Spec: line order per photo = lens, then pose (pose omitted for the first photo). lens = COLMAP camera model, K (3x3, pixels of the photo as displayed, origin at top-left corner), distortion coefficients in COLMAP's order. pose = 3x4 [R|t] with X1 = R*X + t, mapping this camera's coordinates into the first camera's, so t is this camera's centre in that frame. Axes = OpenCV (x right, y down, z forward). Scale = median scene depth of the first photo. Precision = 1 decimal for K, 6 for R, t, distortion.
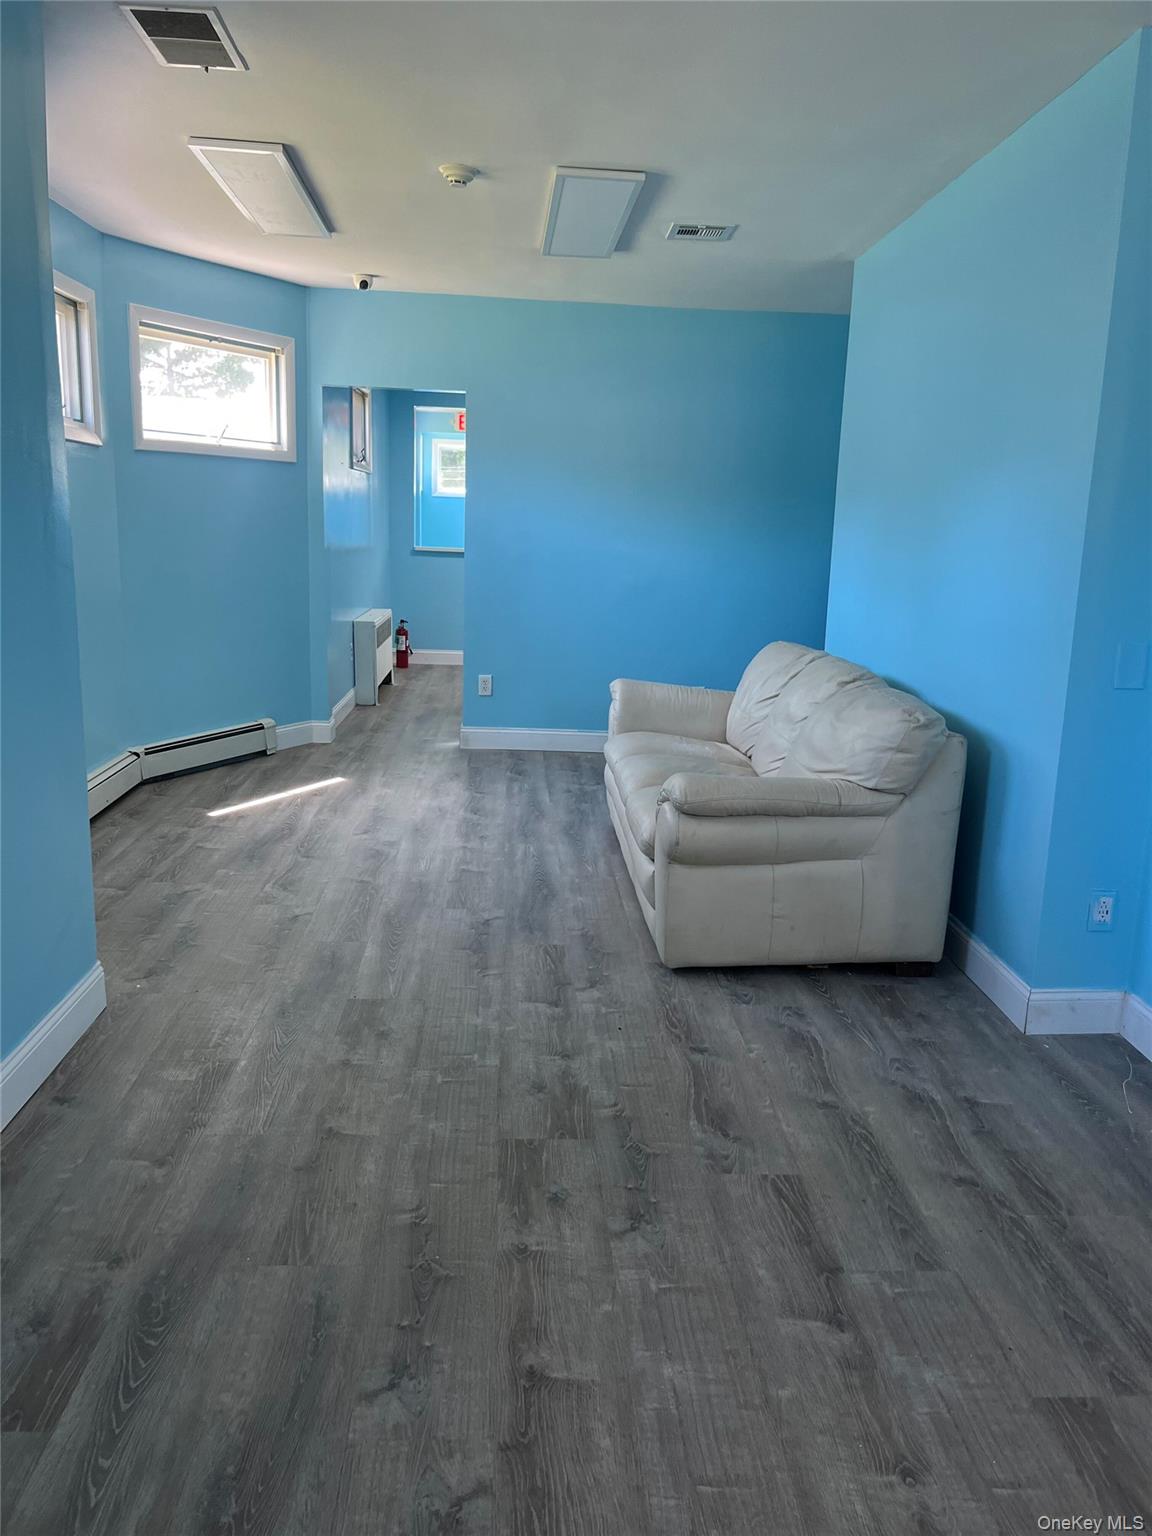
lens RADIAL K [[1159.6, 0, 584.5], [0, 1159.6, 768.6], [0, 0, 1]] dist [0.051510, -0.058990]
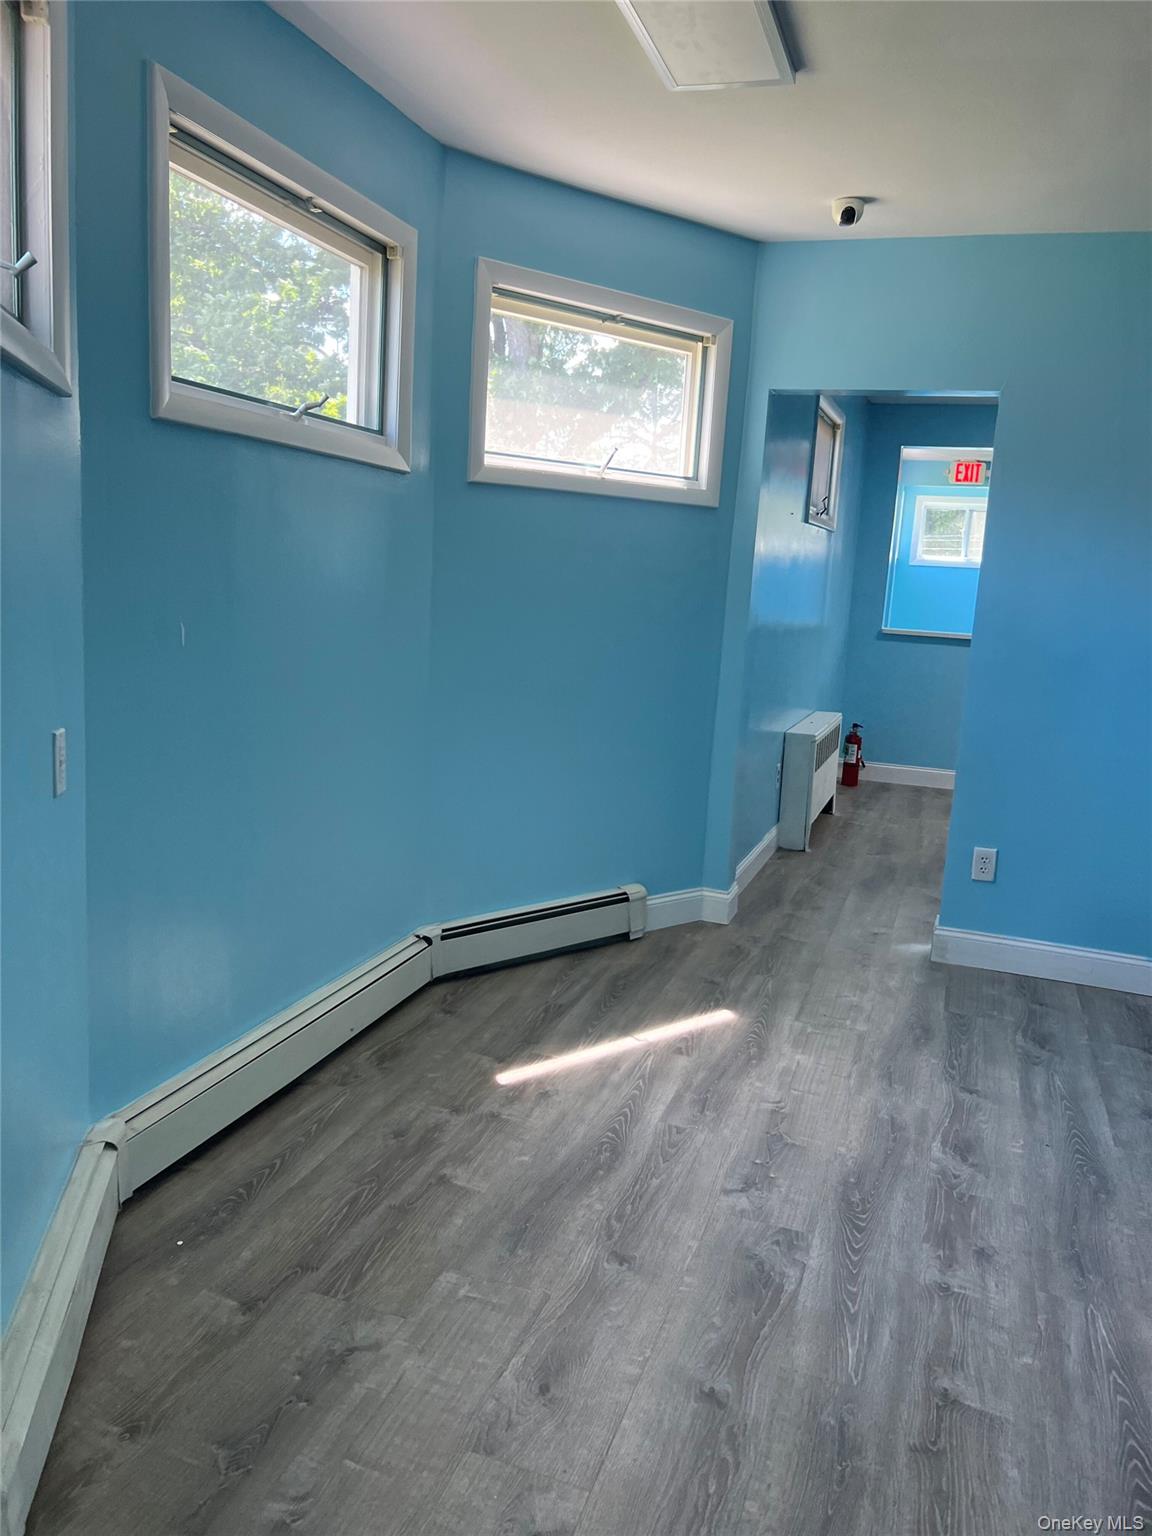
lens RADIAL K [[1159.6, 0, 570.2], [0, 1159.6, 770.8], [0, 0, 1]] dist [0.051510, -0.058990]
pose [[0.921672, 0.084475, -0.378662, -0.066918], [-0.105303, 0.993838, -0.034598, -0.088993], [0.373406, 0.071762, 0.924888, 0.401142]]
